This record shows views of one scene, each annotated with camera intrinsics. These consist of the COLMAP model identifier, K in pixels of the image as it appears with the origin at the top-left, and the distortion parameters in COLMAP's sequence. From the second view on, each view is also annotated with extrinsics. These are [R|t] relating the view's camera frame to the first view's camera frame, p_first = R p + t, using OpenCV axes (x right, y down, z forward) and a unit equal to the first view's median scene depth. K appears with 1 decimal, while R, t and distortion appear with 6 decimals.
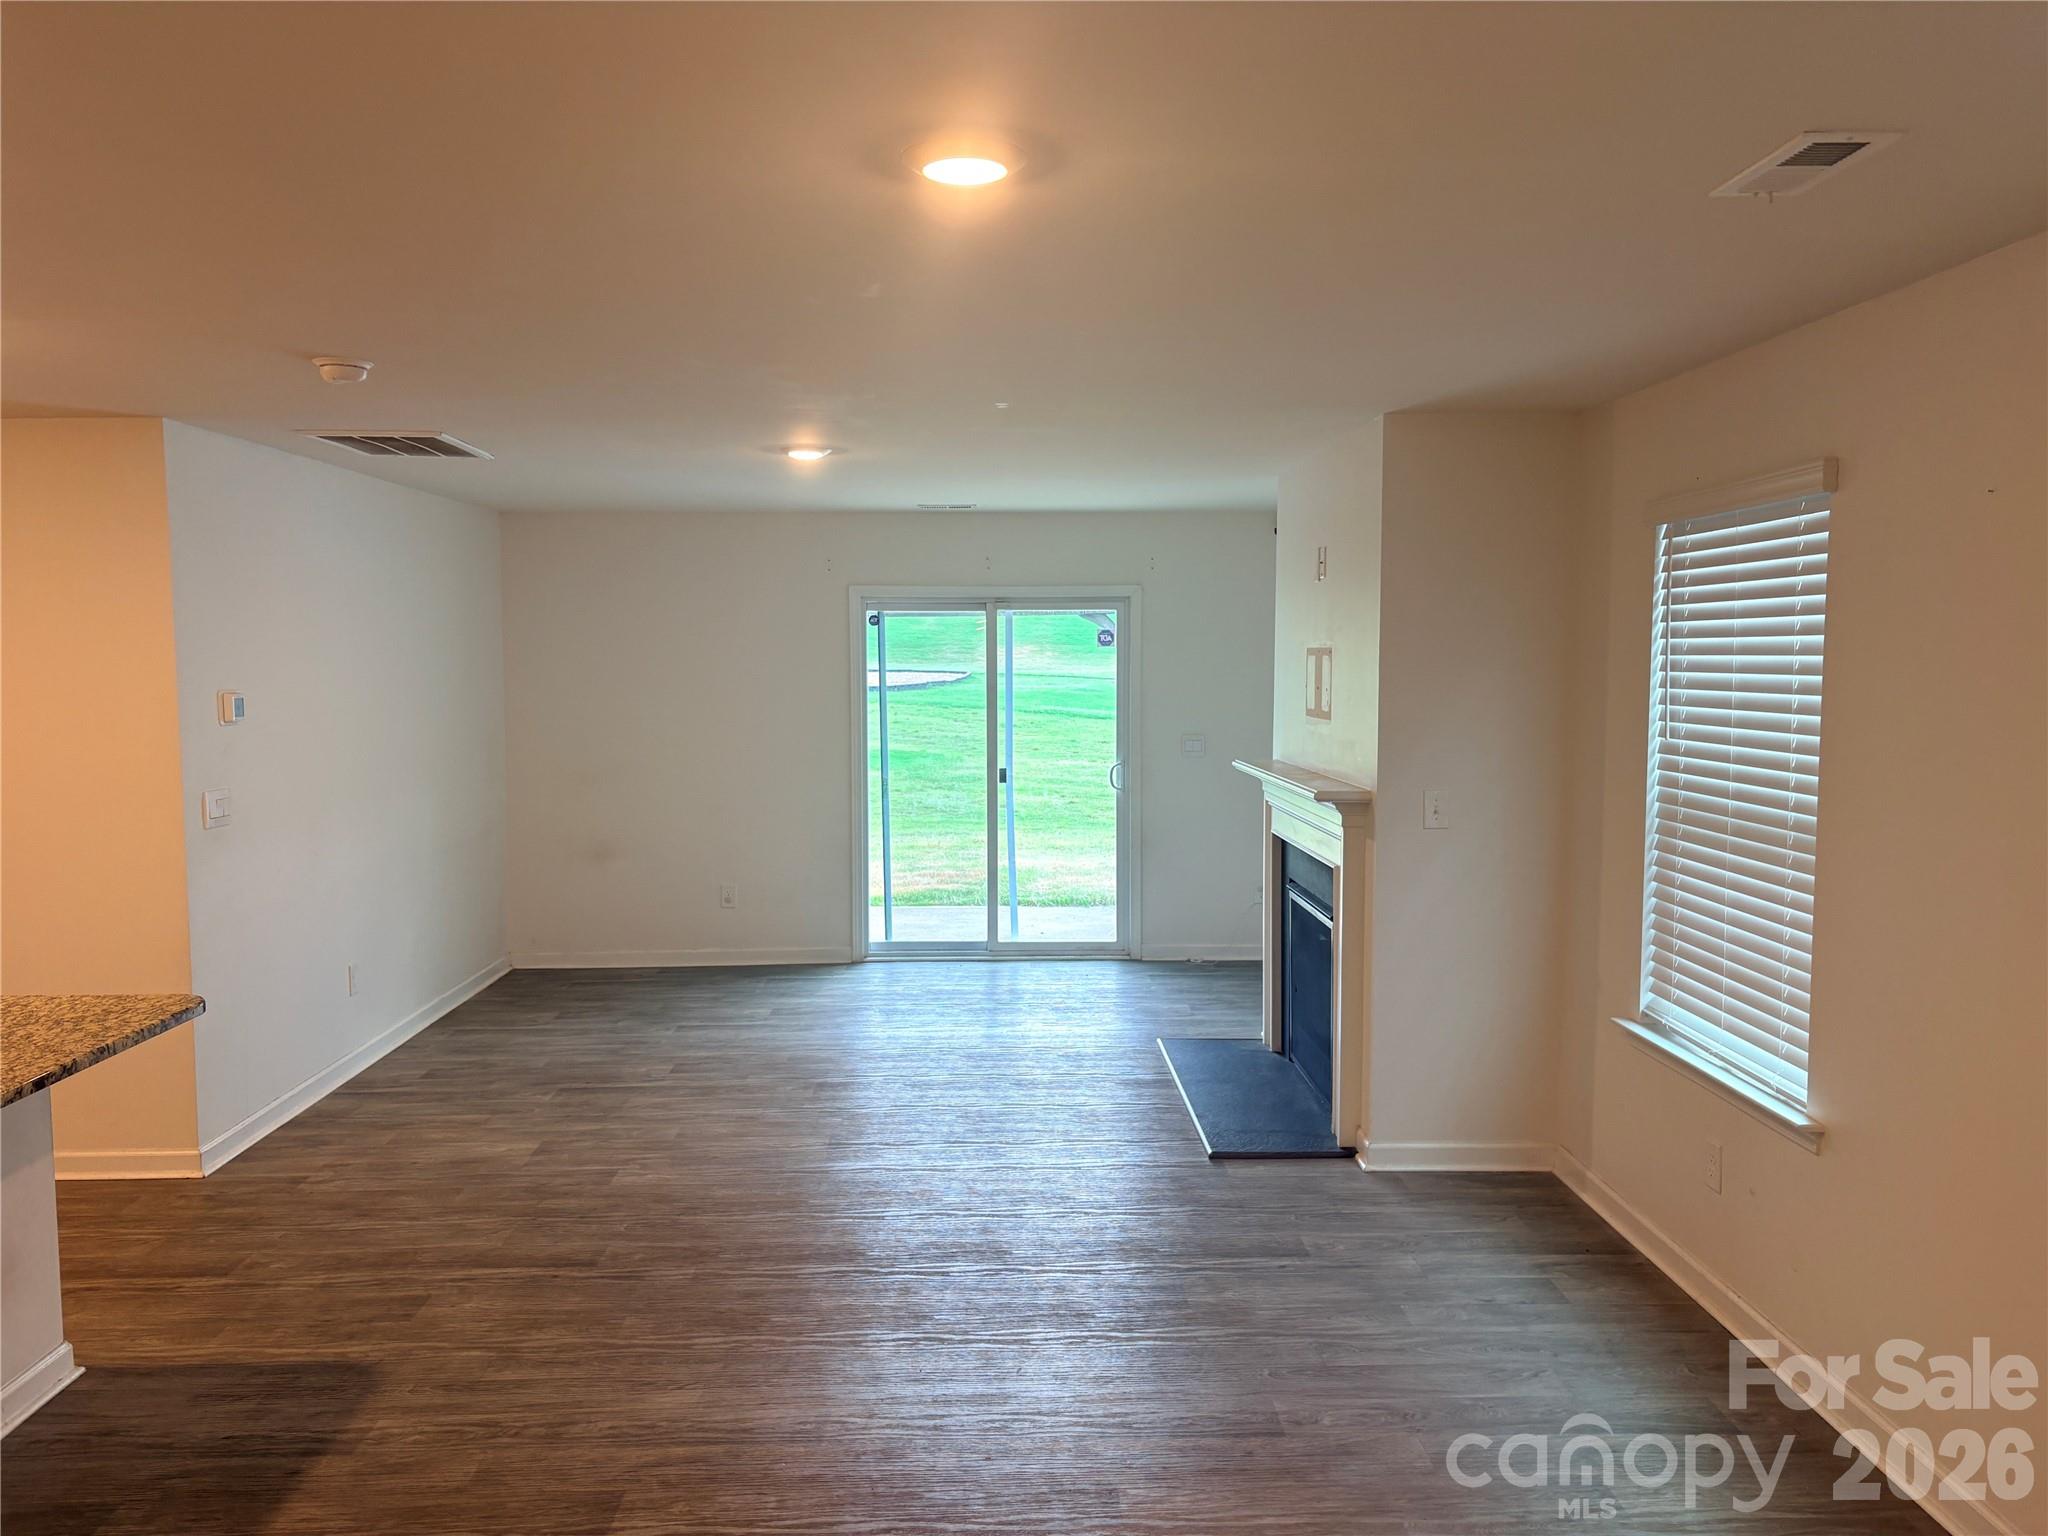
lens RADIAL K [[1557.6, 0, 1027.7], [0, 1557.6, 789.7], [0, 0, 1]] dist [0.044424, -0.054379]
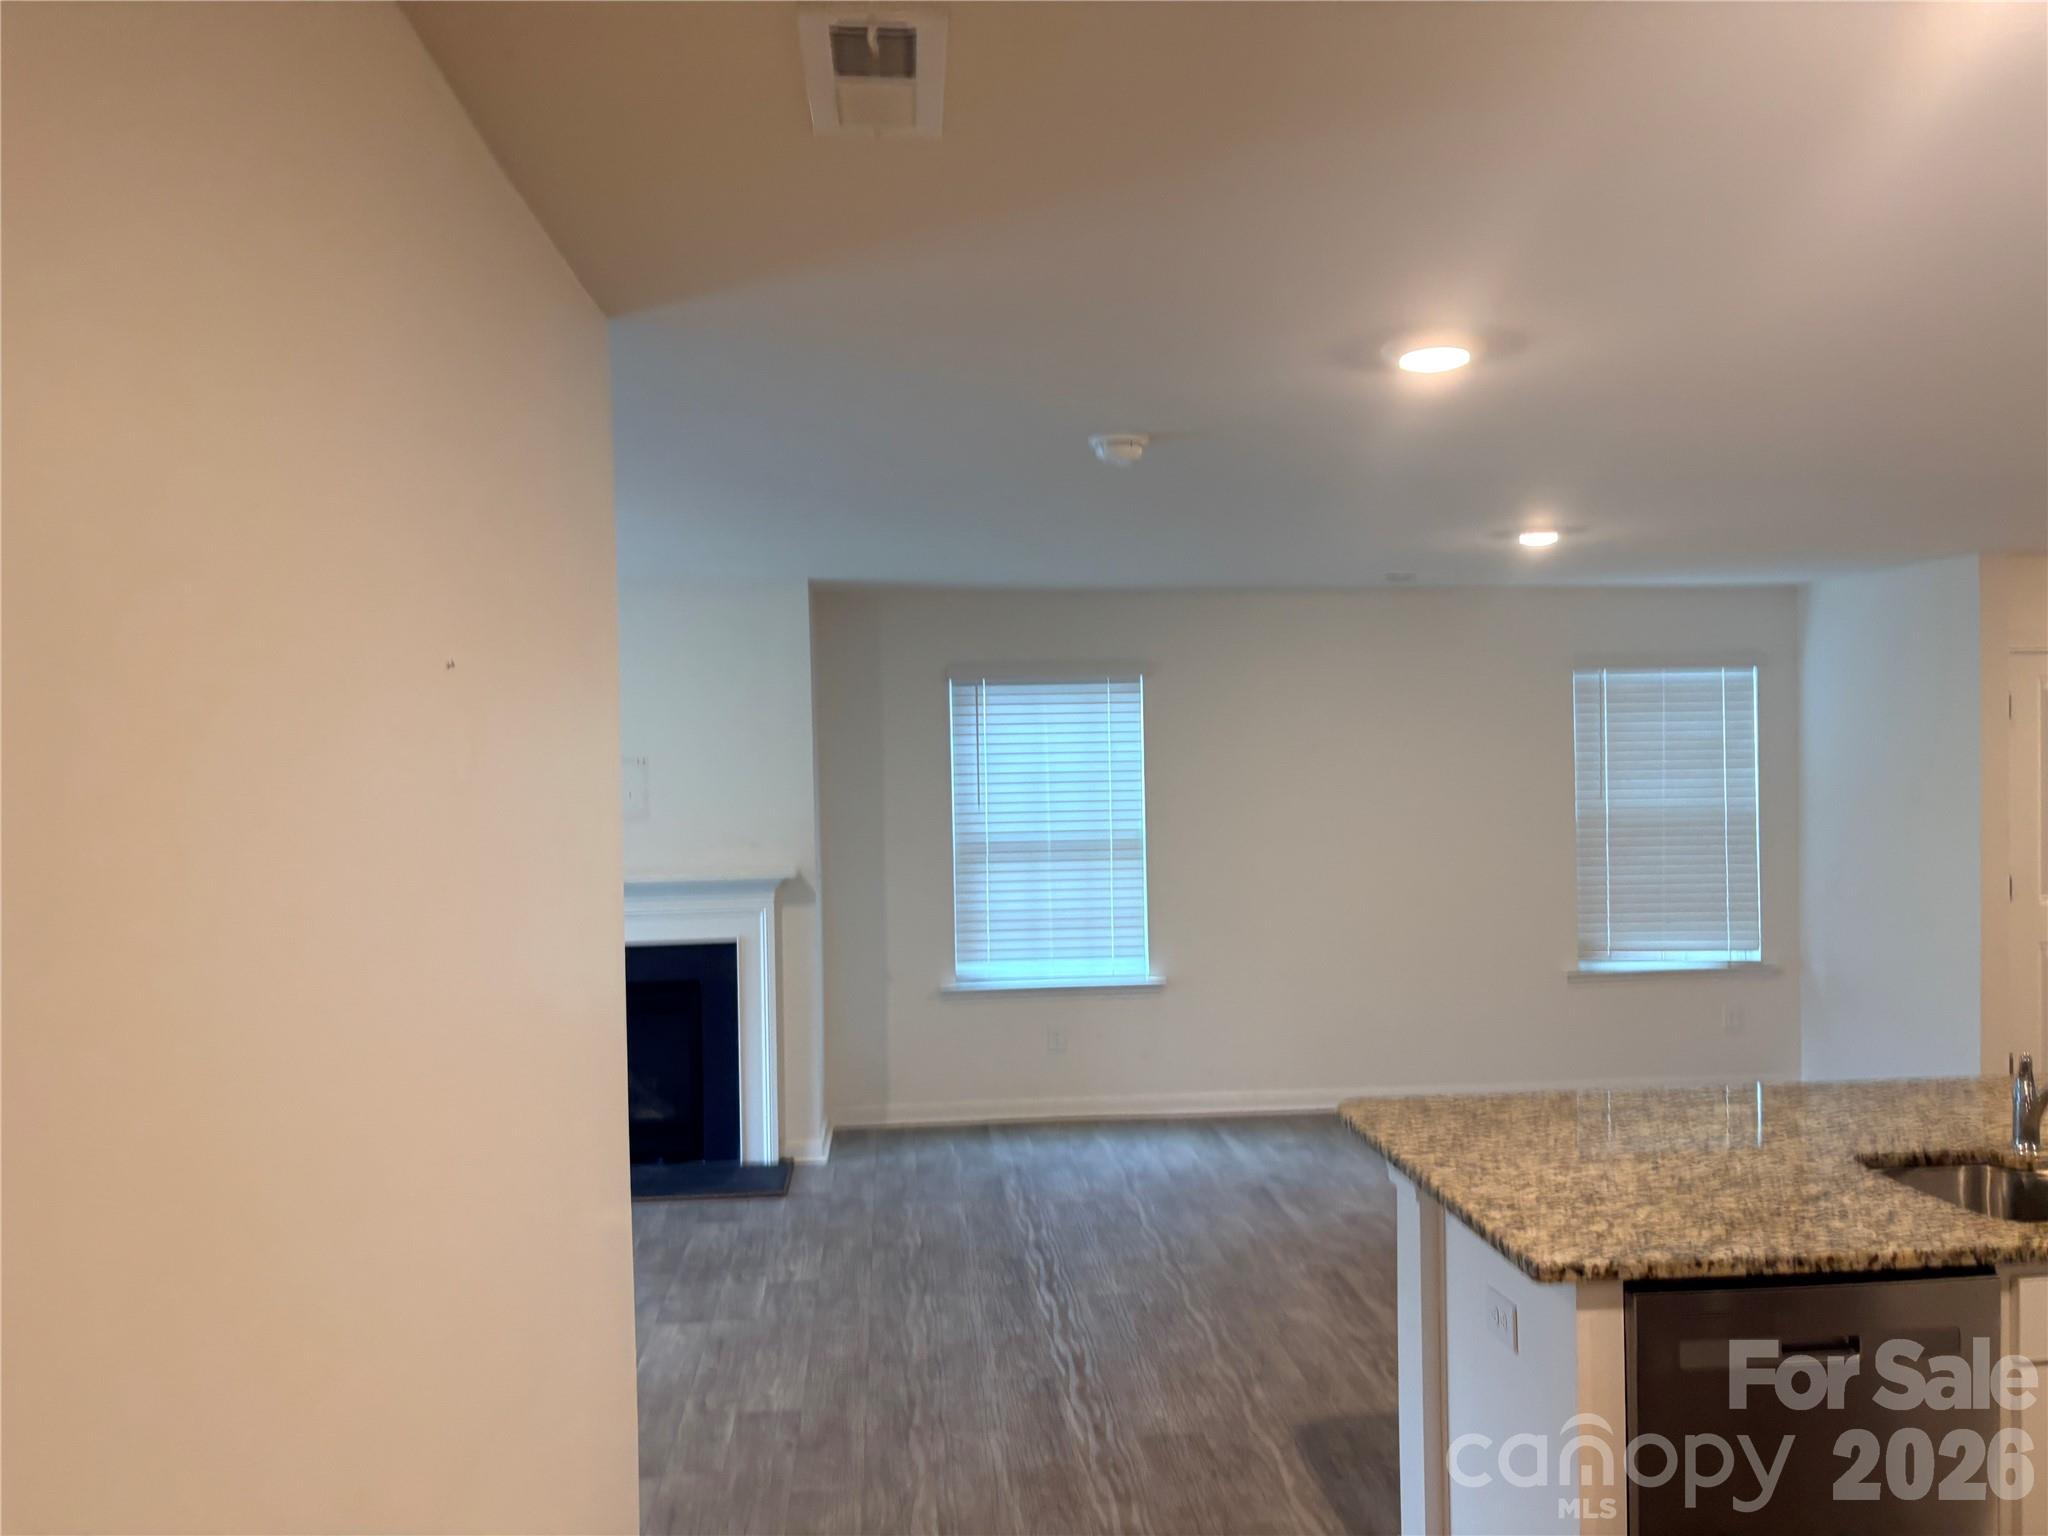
lens RADIAL K [[1557.6, 0, 1006.5], [0, 1557.6, 763.7], [0, 0, 1]] dist [0.044424, -0.054379]
pose [[-0.046844, -0.003336, 0.998897, -1.150773], [0.107928, 0.994123, 0.008382, -0.081588], [-0.993054, 0.108202, -0.046209, 0.948325]]
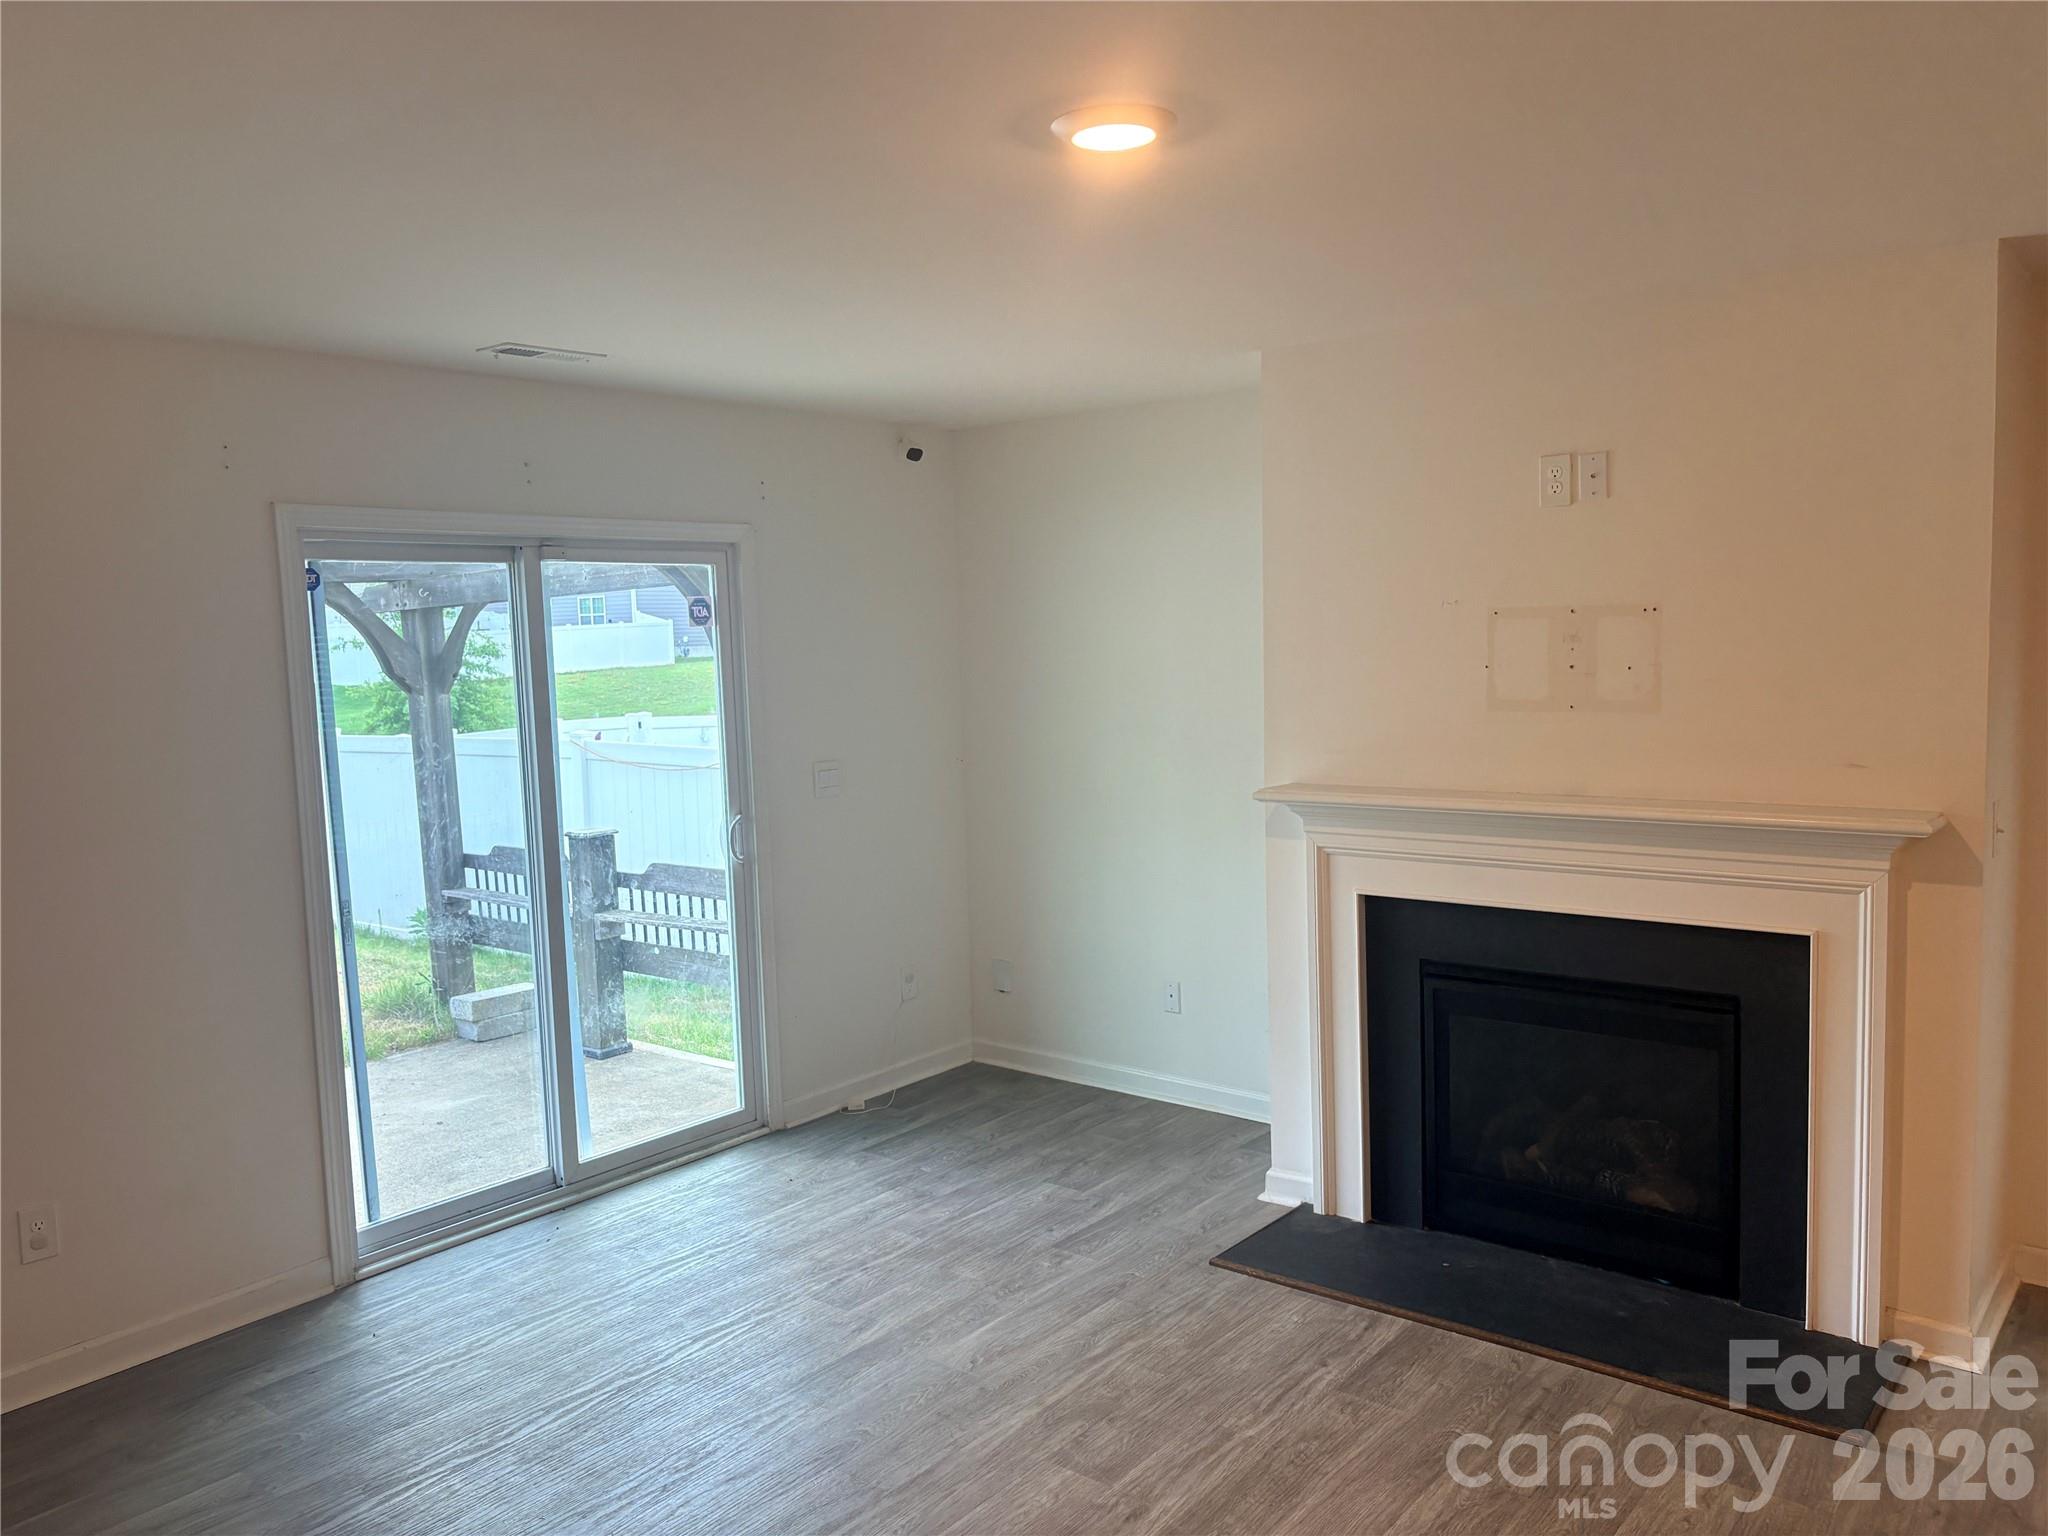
lens RADIAL K [[1557.6, 0, 1042.6], [0, 1557.6, 775.8], [0, 0, 1]] dist [0.044424, -0.054379]
pose [[0.643826, -0.084570, 0.760484, -0.584561], [0.090763, 0.995297, 0.033843, -0.077583], [-0.759769, 0.047235, 0.648474, 0.924576]]
